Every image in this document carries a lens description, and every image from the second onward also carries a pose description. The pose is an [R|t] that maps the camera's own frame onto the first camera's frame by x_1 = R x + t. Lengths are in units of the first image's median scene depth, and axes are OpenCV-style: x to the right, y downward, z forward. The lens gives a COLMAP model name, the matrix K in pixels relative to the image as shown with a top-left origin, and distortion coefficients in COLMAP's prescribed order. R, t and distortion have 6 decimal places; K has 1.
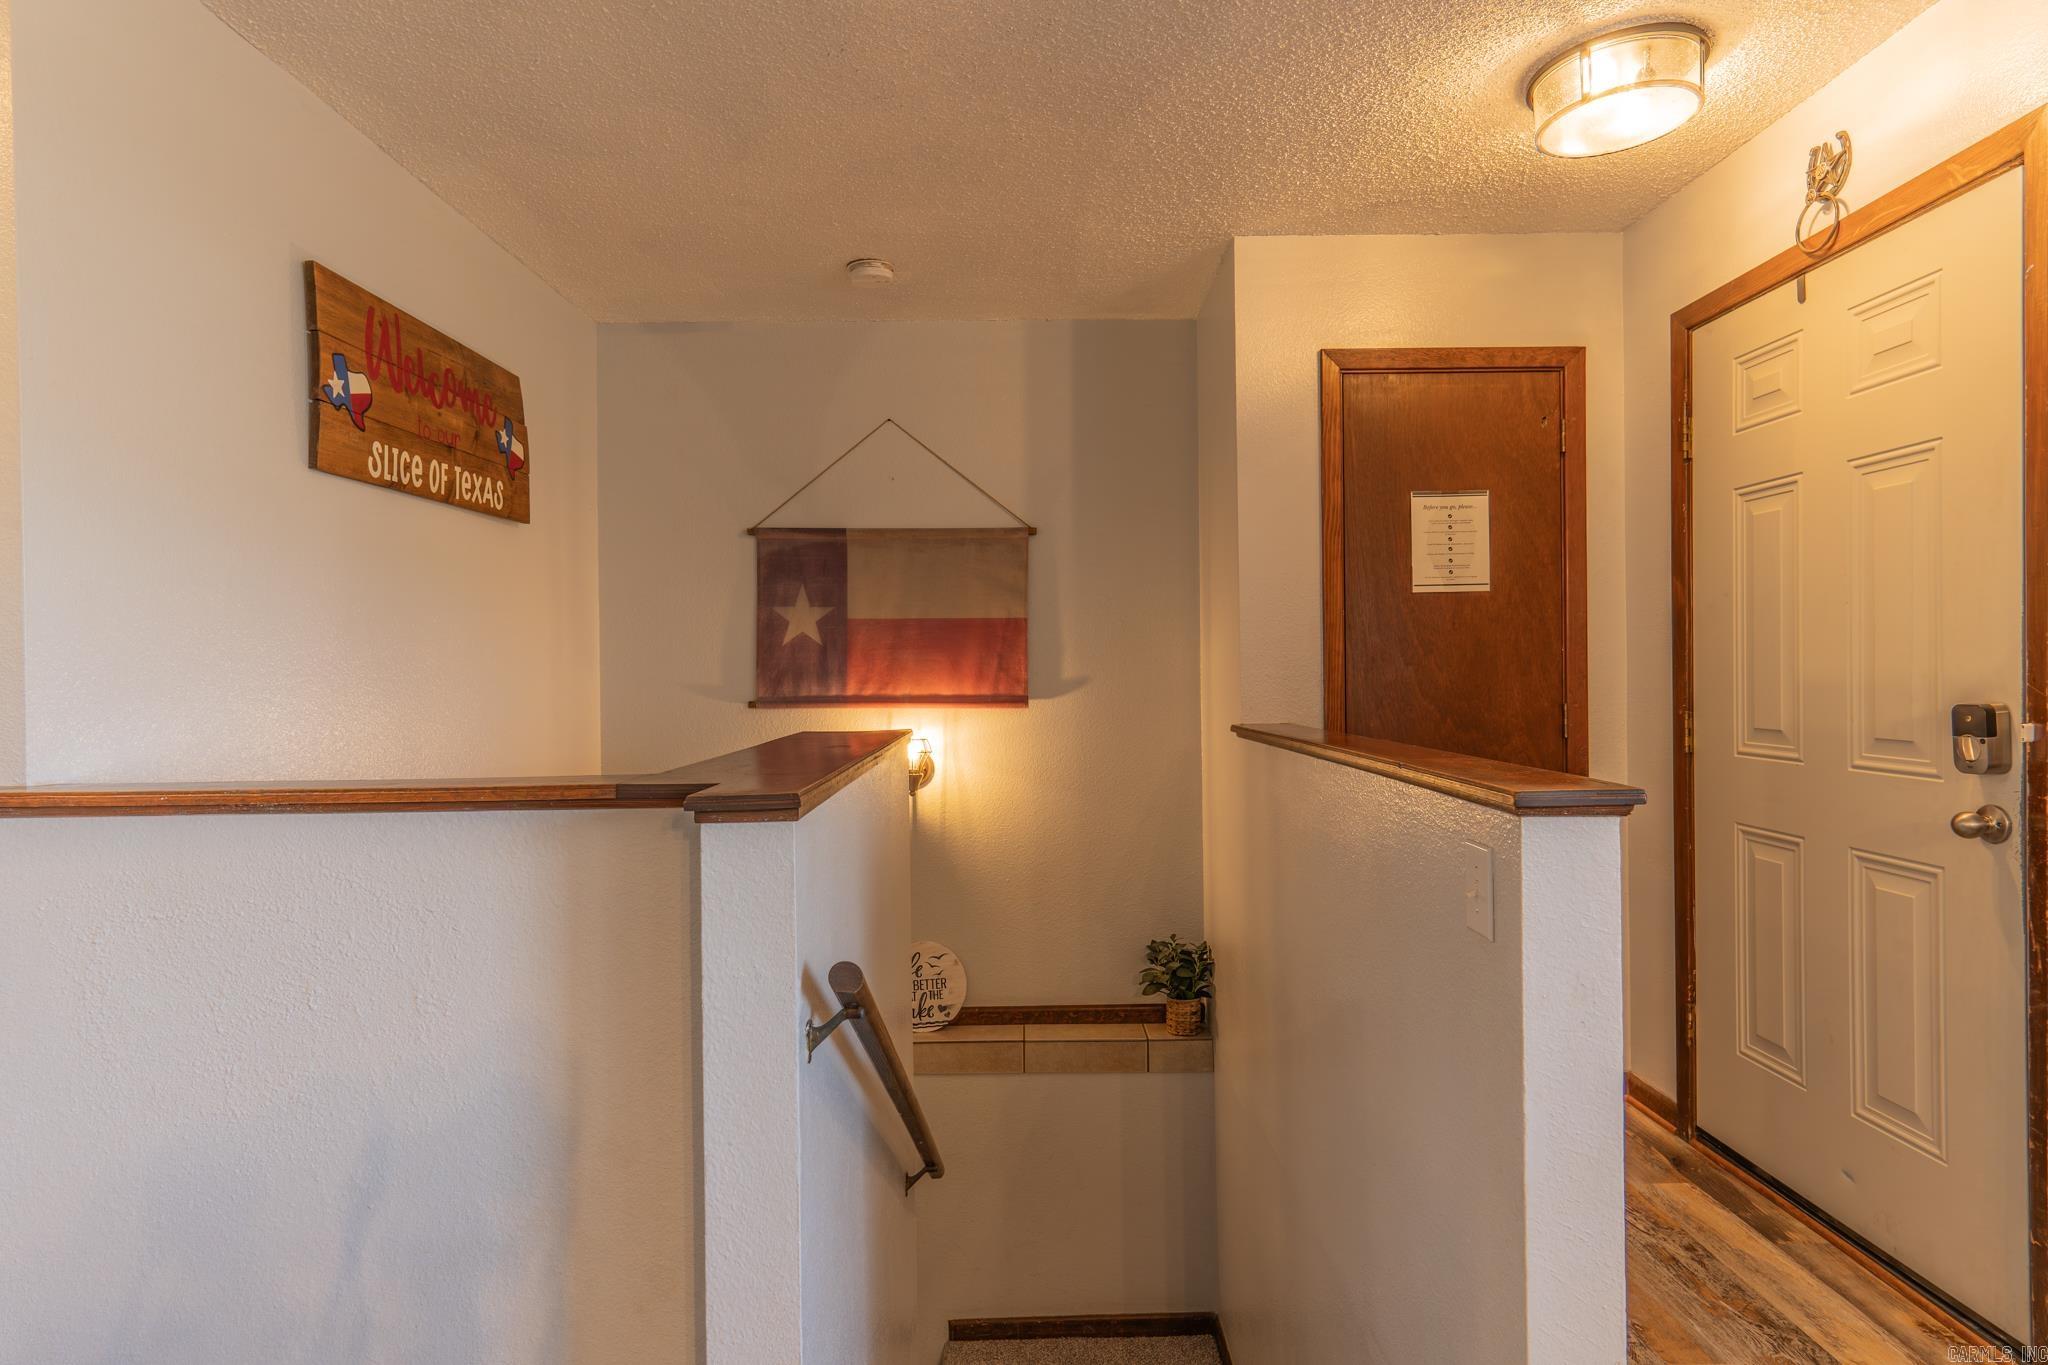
lens RADIAL K [[1097.9, 0, 1033.8], [0, 1097.9, 680.2], [0, 0, 1]] dist [0.005138, 0.001531]
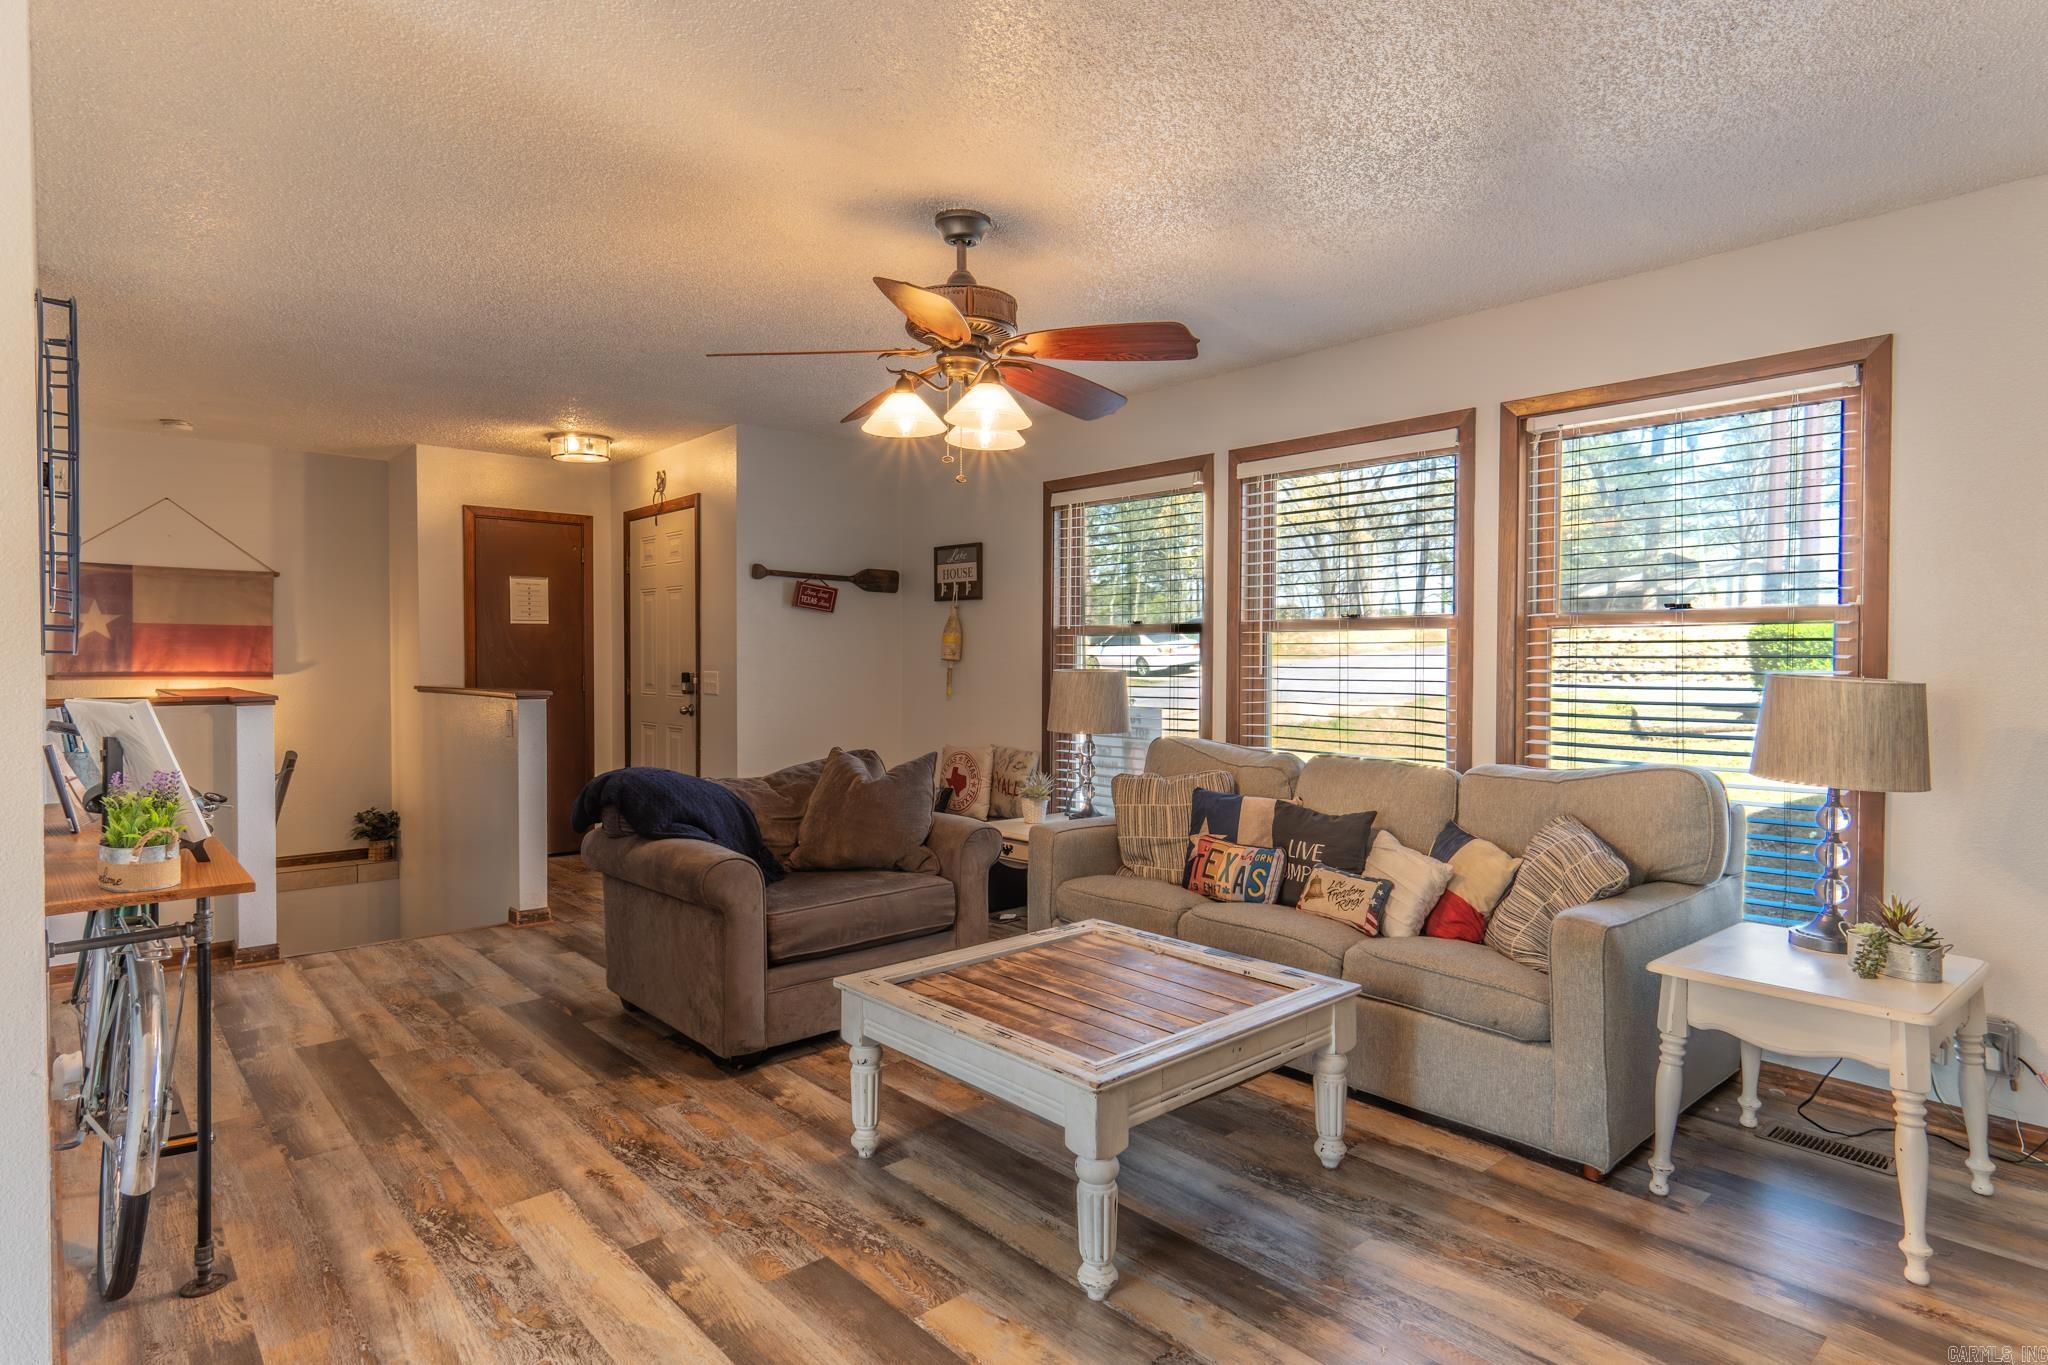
lens RADIAL K [[1097.9, 0, 1039.2], [0, 1097.9, 680.7], [0, 0, 1]] dist [0.005138, 0.001531]
pose [[0.741034, -0.001057, 0.671466, -0.269270], [-0.002600, 0.999987, 0.004443, 0.016685], [-0.671462, -0.005038, 0.741022, -1.043292]]
